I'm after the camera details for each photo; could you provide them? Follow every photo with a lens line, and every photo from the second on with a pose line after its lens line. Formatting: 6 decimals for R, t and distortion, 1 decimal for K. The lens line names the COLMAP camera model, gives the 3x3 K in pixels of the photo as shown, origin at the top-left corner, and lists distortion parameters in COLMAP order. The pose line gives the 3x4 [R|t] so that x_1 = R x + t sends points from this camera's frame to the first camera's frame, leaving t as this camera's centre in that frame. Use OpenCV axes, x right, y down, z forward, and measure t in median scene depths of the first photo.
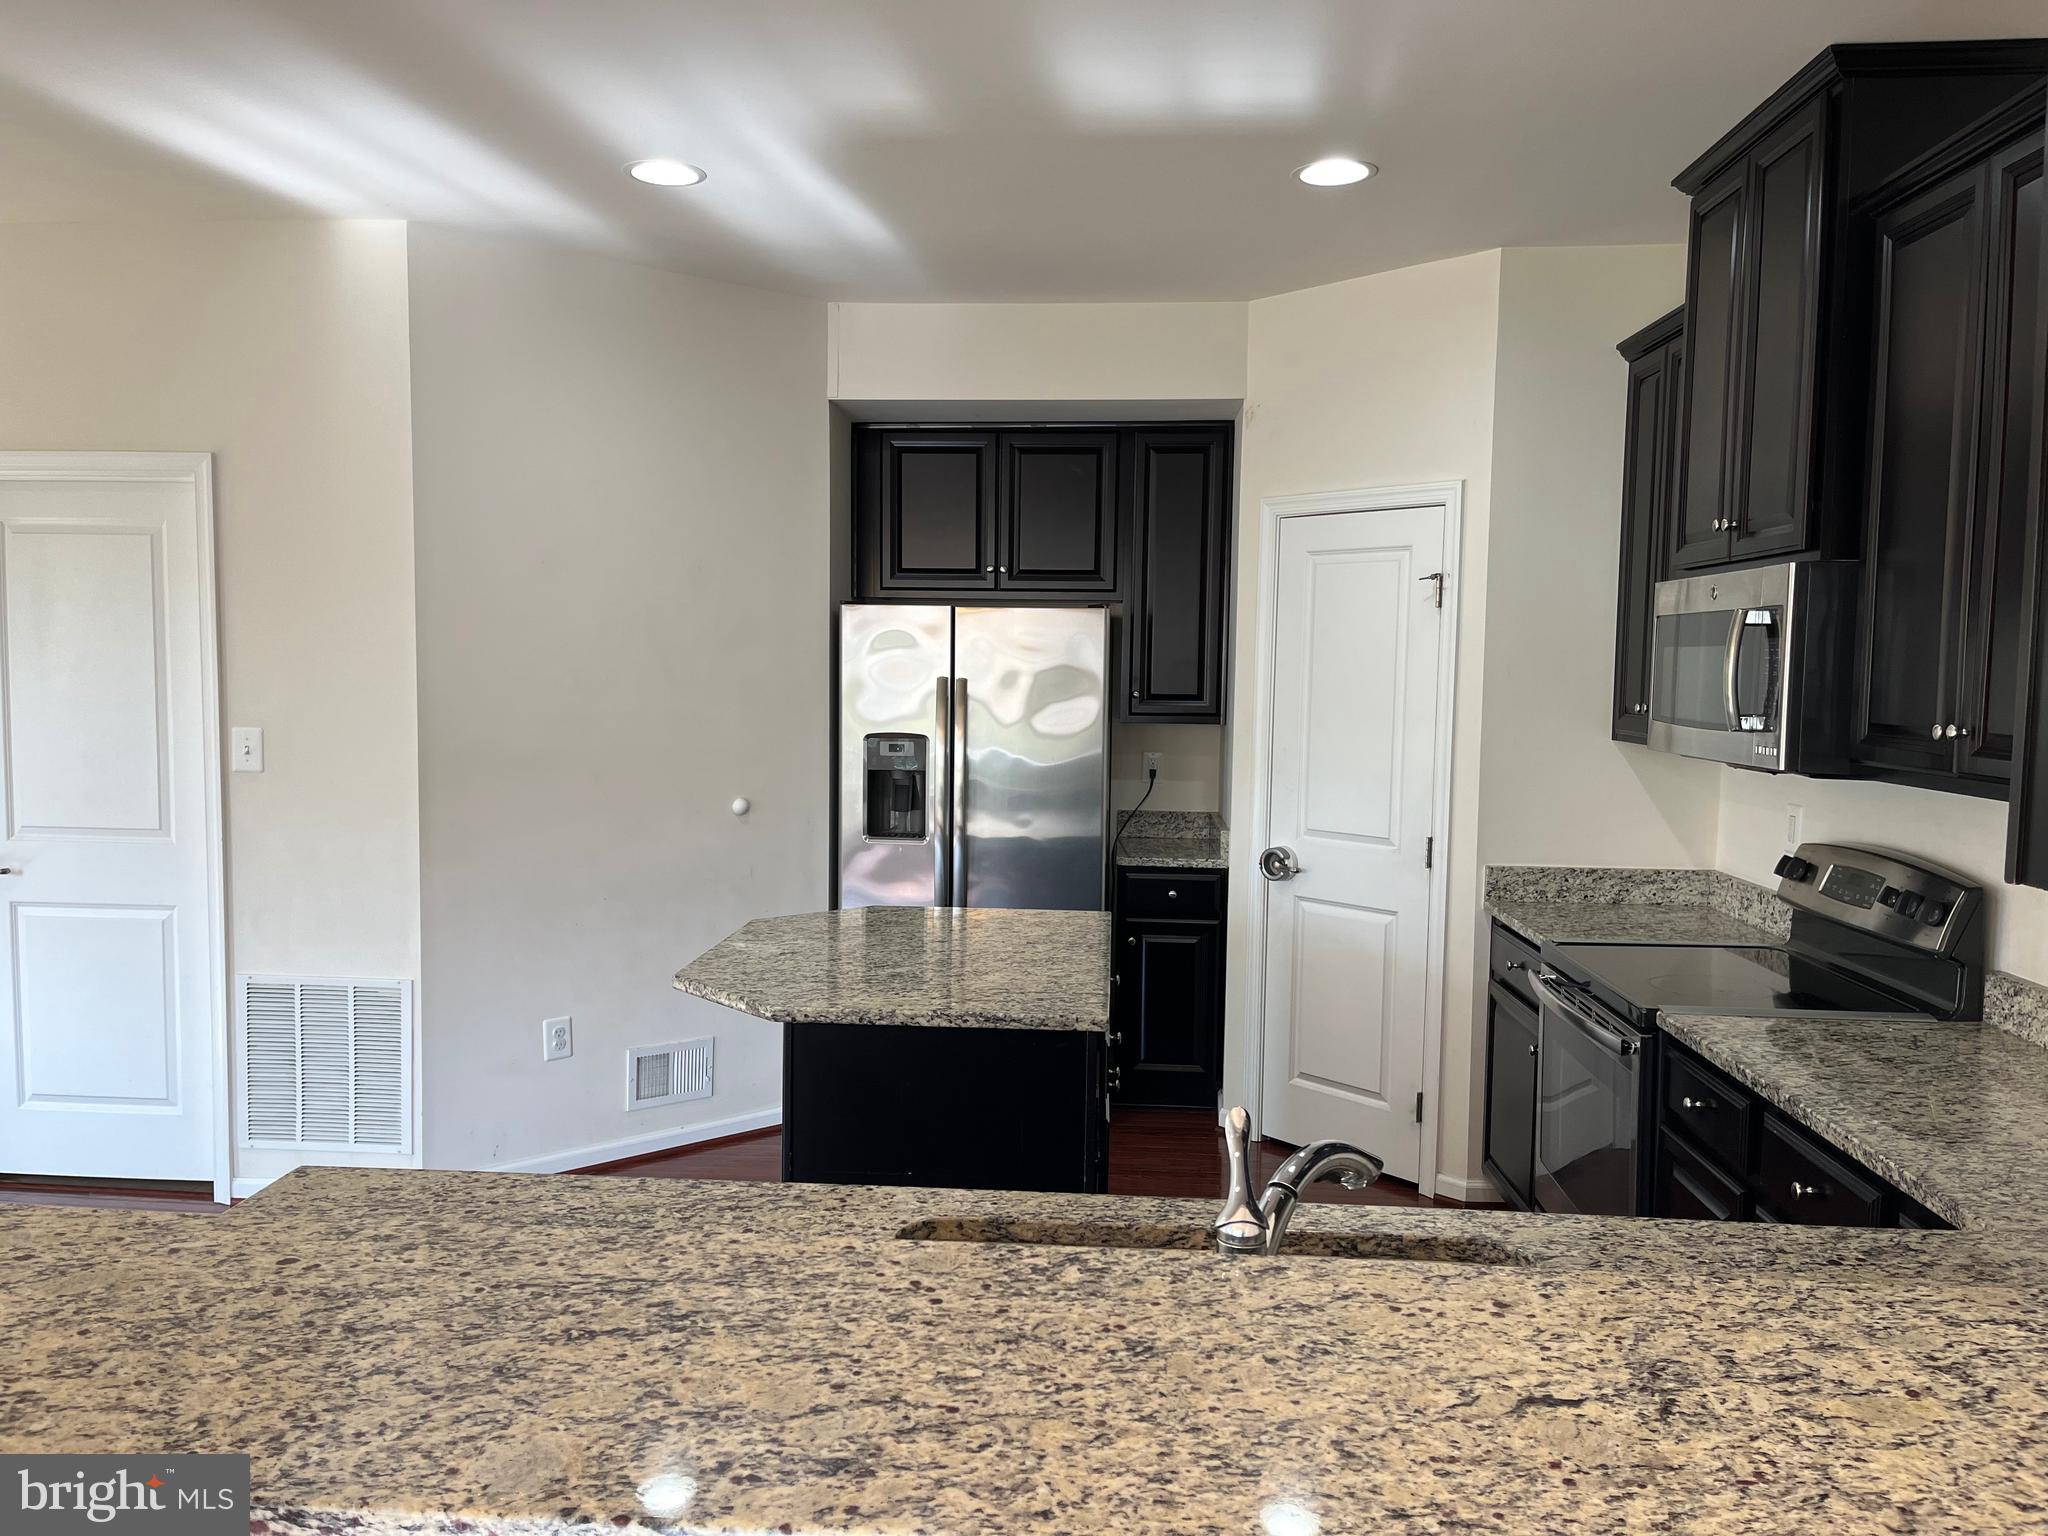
lens RADIAL K [[1551.9, 0, 1024.0], [0, 1551.9, 768.0], [0, 0, 1]] dist [0.042780, -0.052360]
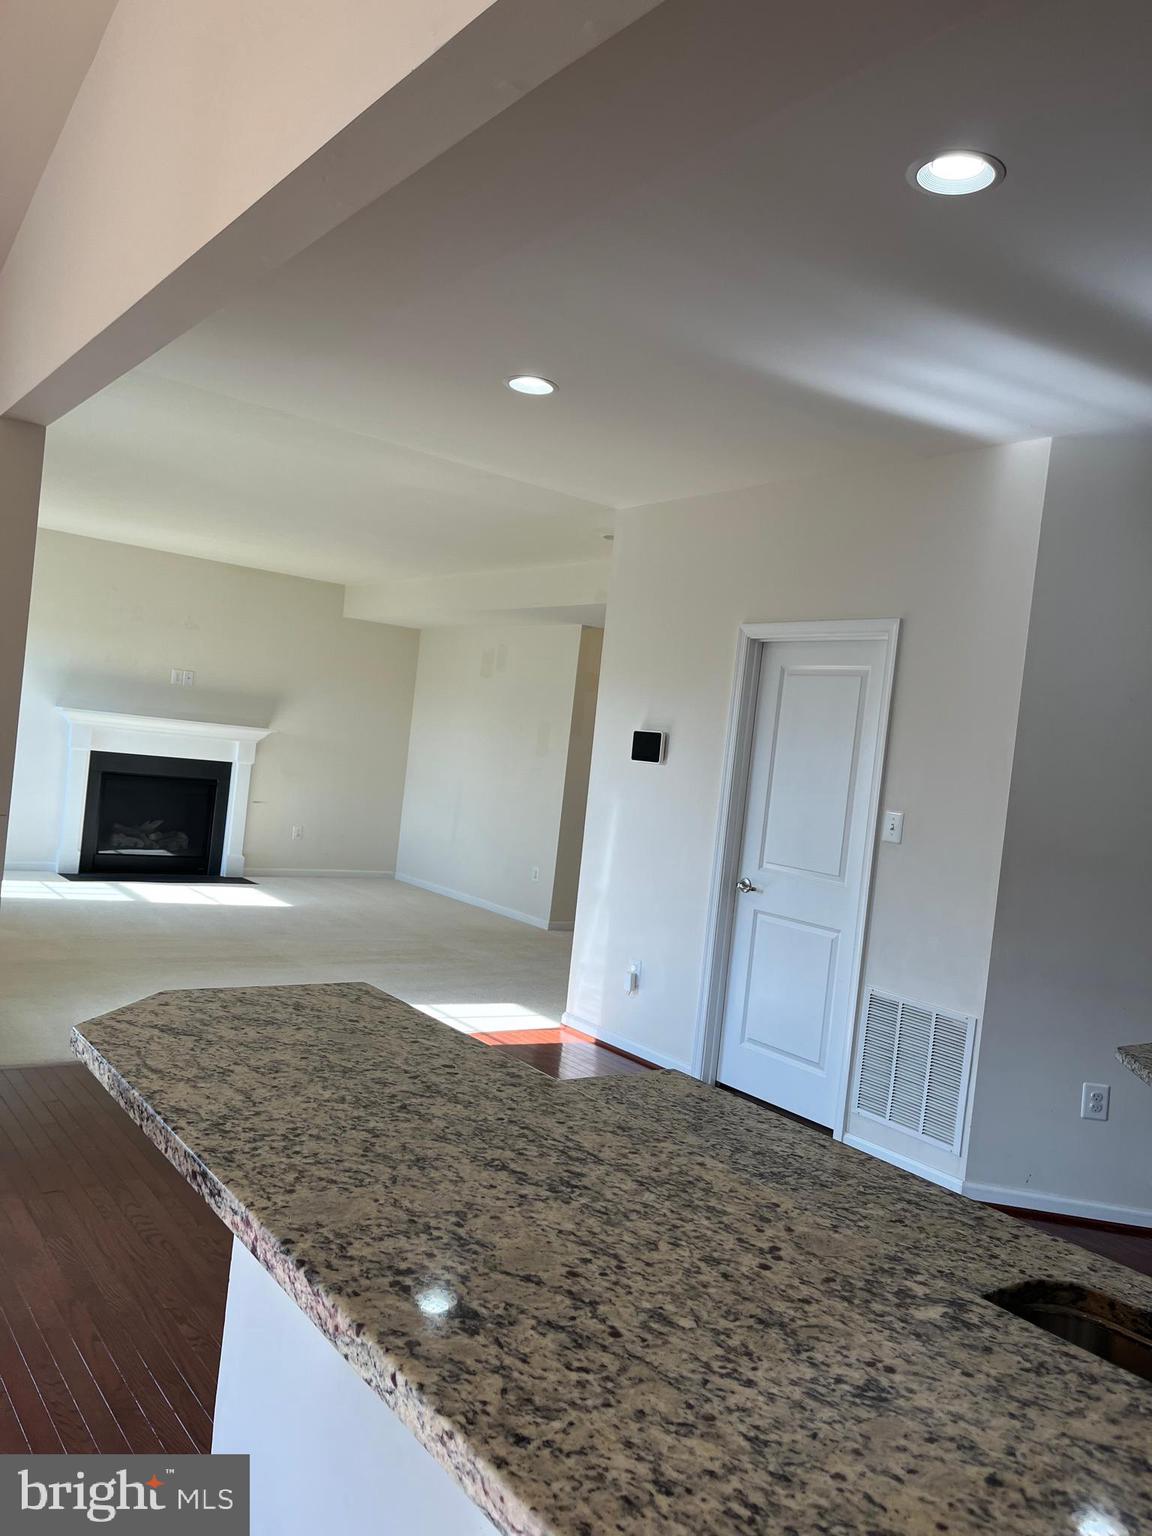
lens RADIAL K [[1163.9, 0, 576.0], [0, 1163.9, 768.0], [0, 0, 1]] dist [0.042780, -0.052360]
pose [[0.642800, 0.066172, -0.763171, 0.397354], [-0.150657, 0.987725, -0.041253, 0.077184], [0.751073, 0.141495, 0.644879, 0.377698]]
